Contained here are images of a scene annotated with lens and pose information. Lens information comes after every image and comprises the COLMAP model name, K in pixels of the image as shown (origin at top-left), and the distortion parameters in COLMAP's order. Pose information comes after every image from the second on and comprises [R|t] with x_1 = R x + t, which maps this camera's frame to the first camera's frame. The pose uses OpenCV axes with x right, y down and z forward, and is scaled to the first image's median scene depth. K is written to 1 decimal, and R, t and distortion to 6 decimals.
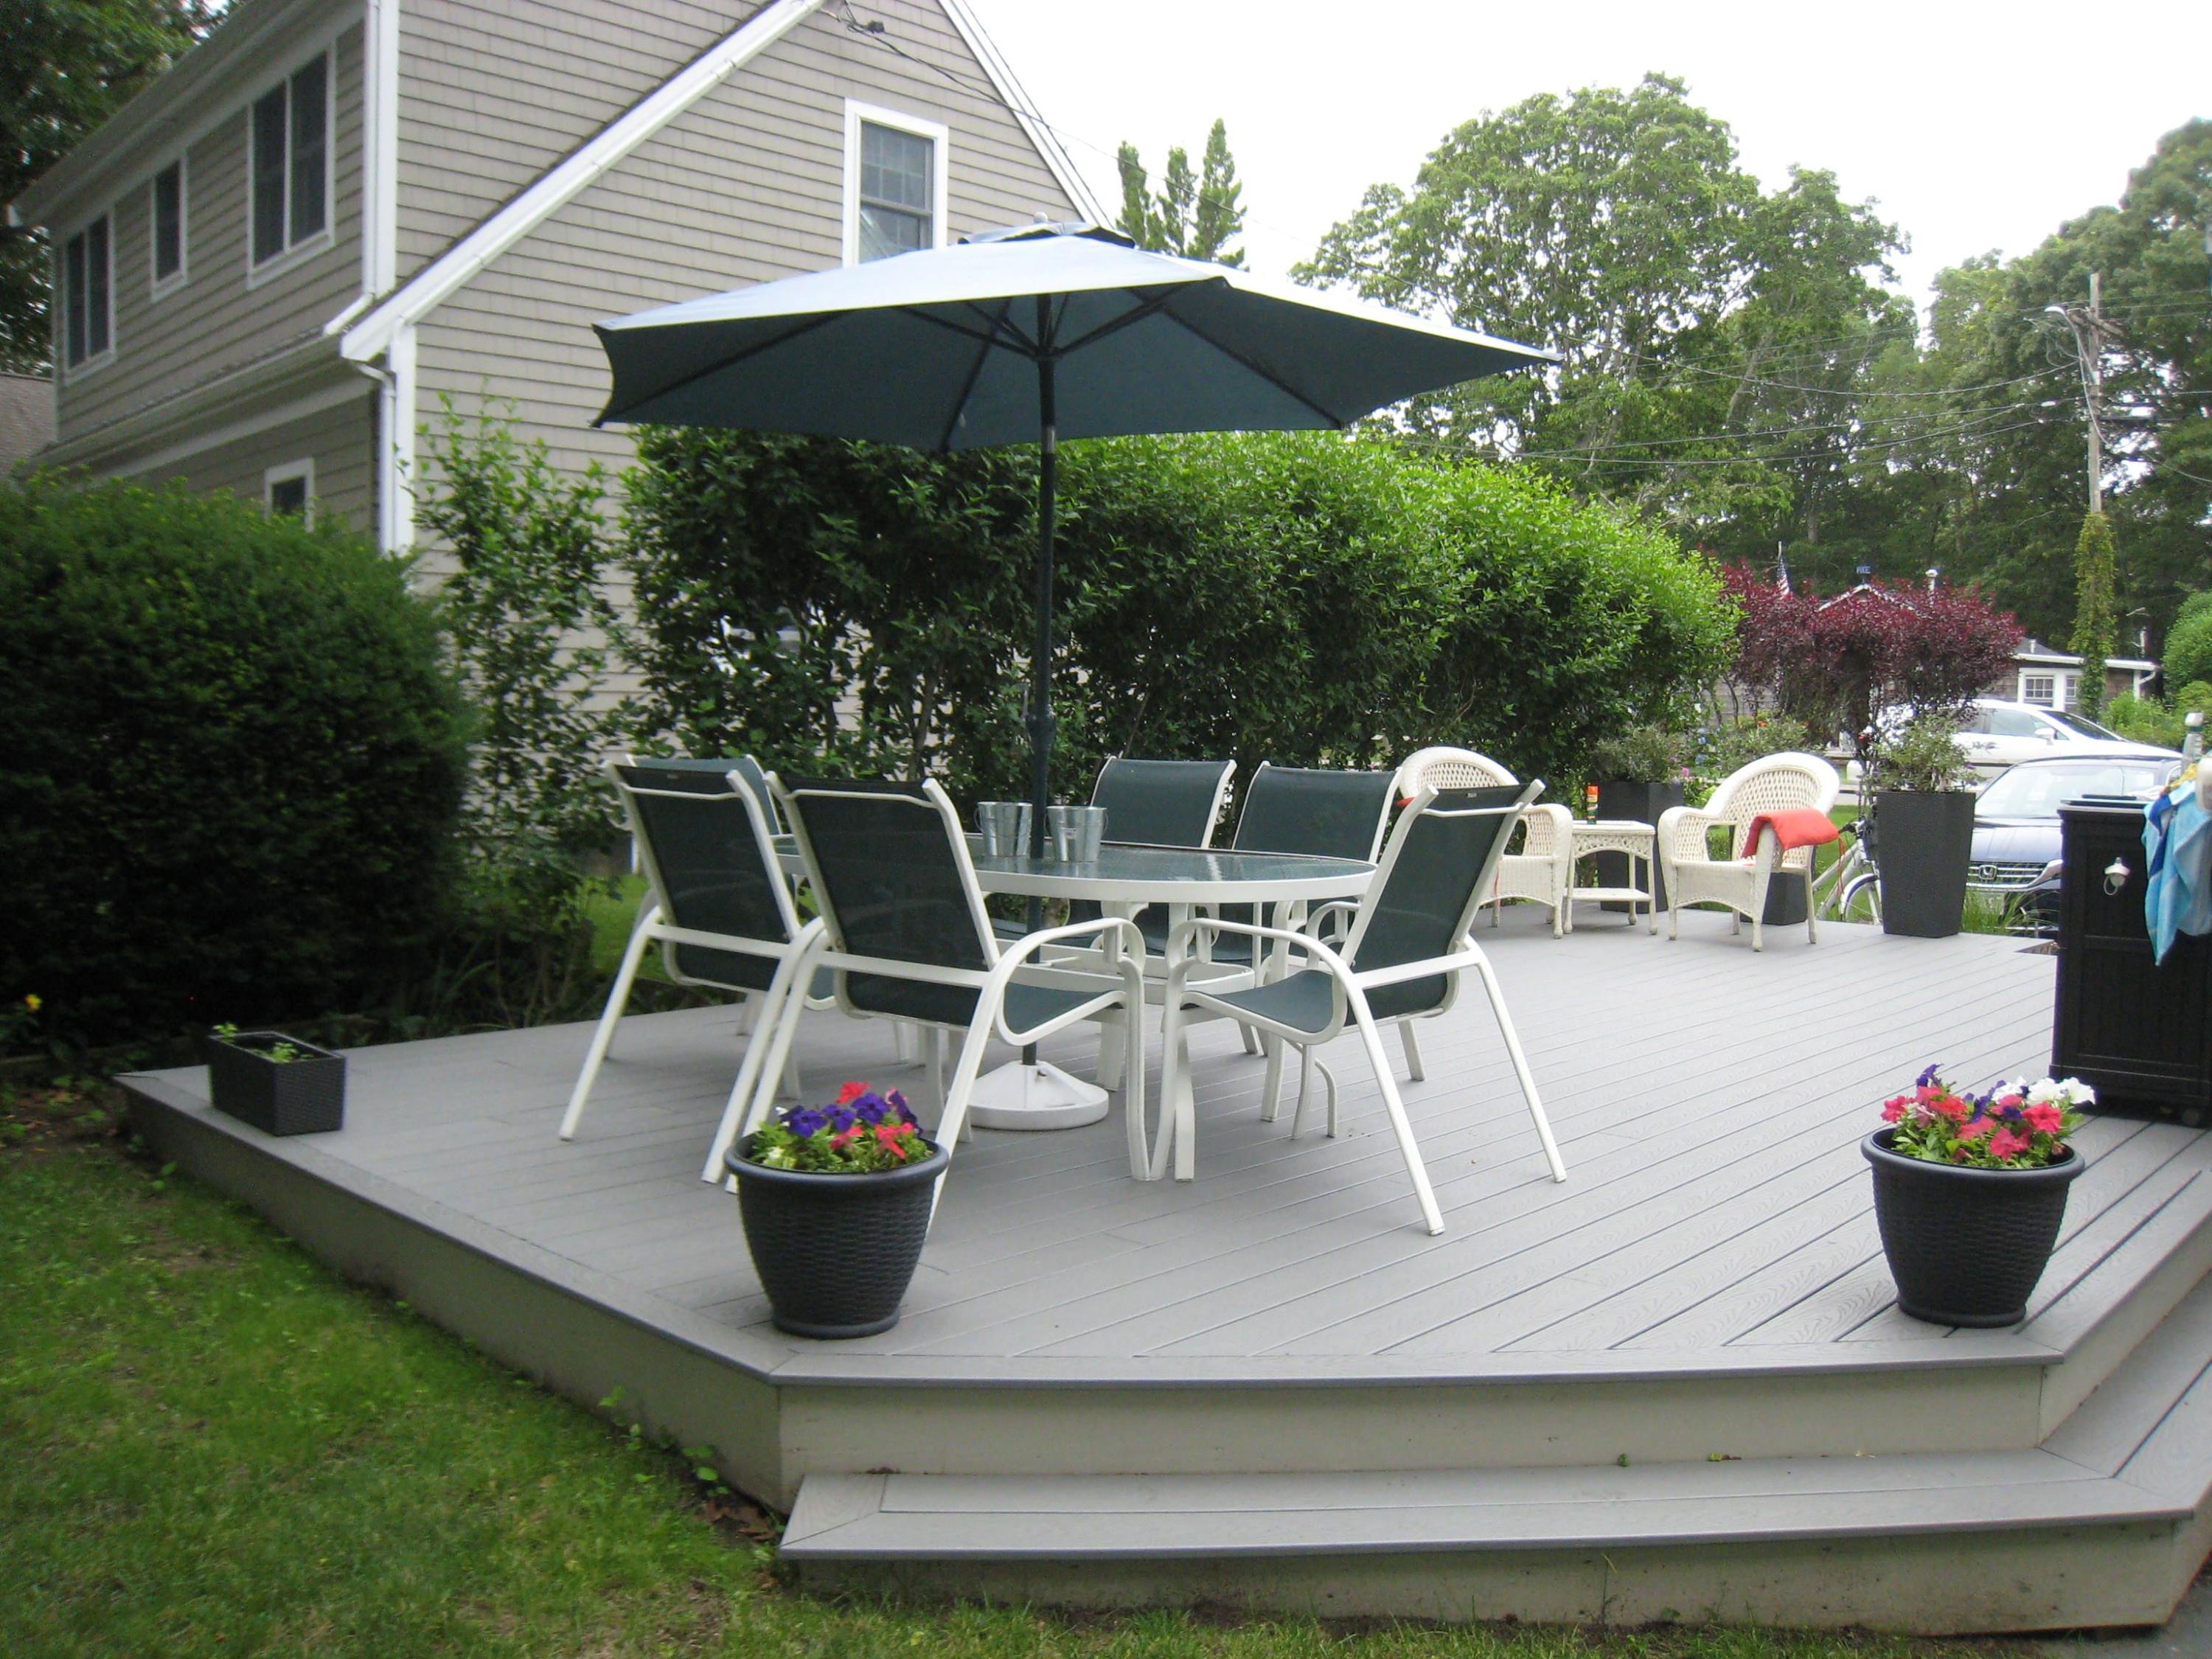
lens RADIAL K [[1817.7, 0, 1199.7], [0, 1817.7, 834.2], [0, 0, 1]] dist [-0.179116, 0.133379]
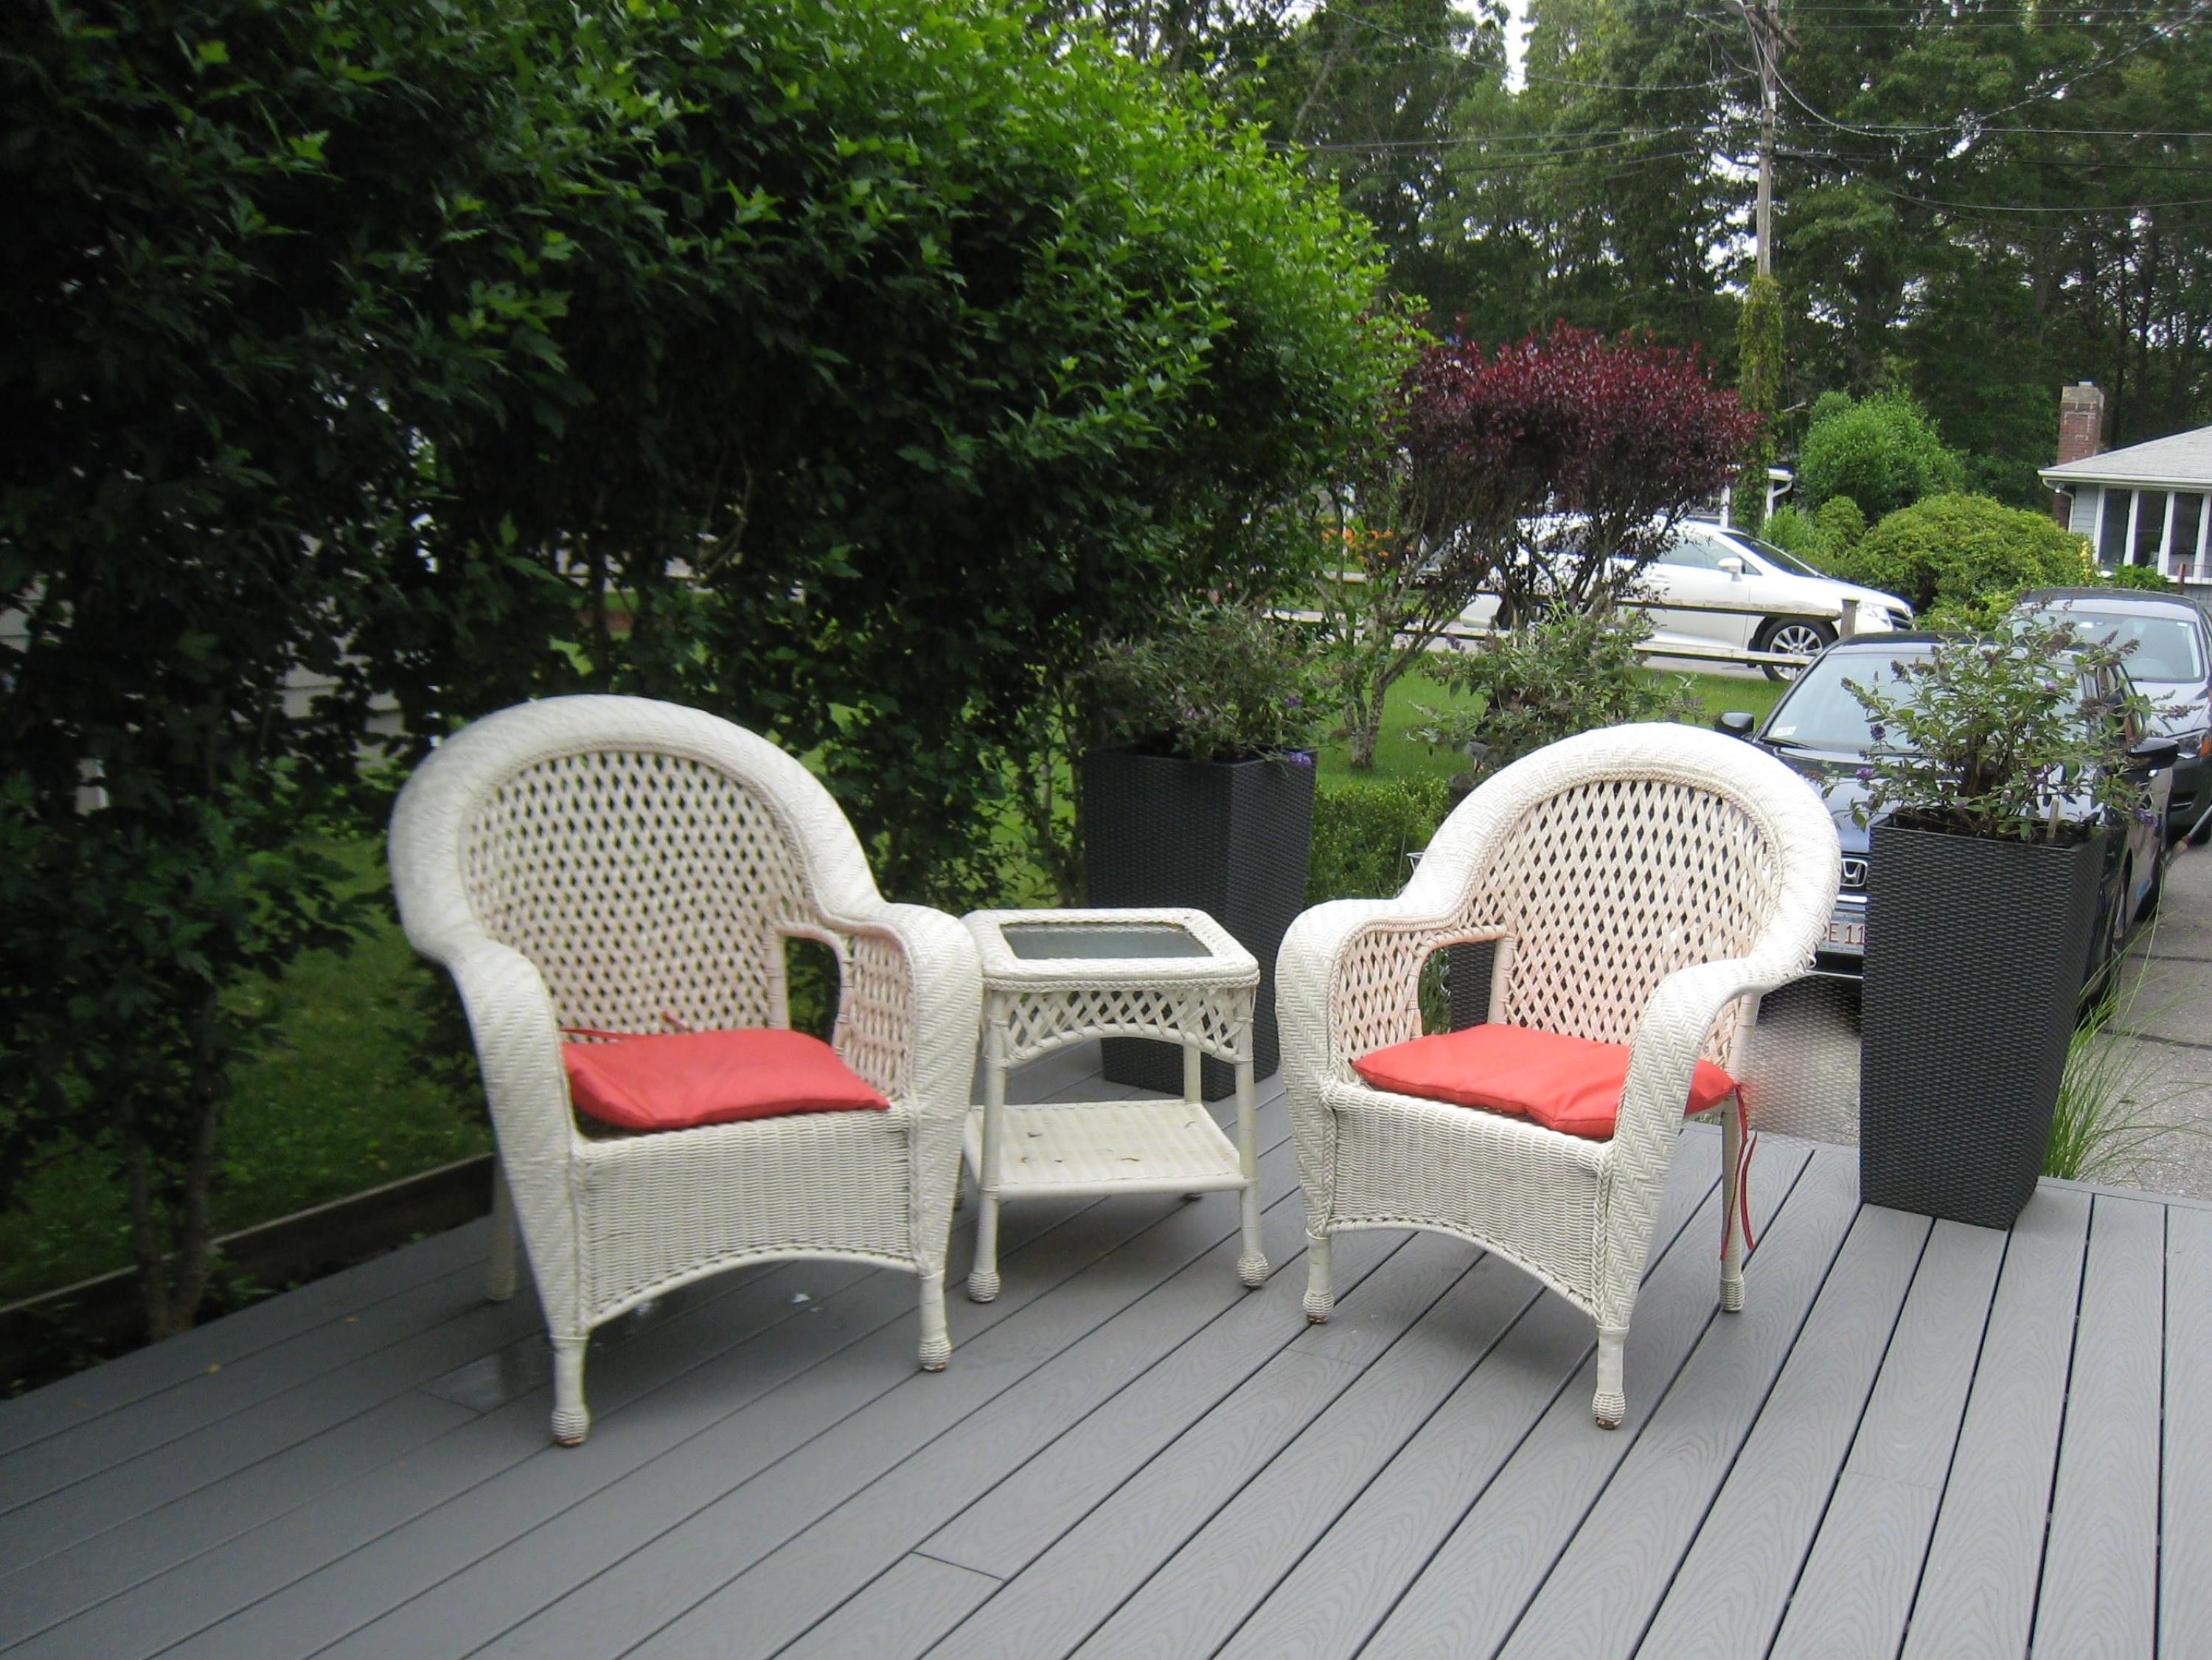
lens RADIAL K [[1817.8, 0, 1199.7], [0, 1817.8, 834.7], [0, 0, 1]] dist [-0.179116, 0.133379]
pose [[0.966409, -0.017216, 0.256431, 0.098519], [-0.013239, 0.993094, 0.116568, -0.038261], [-0.256667, -0.116047, 0.959508, 0.427106]]
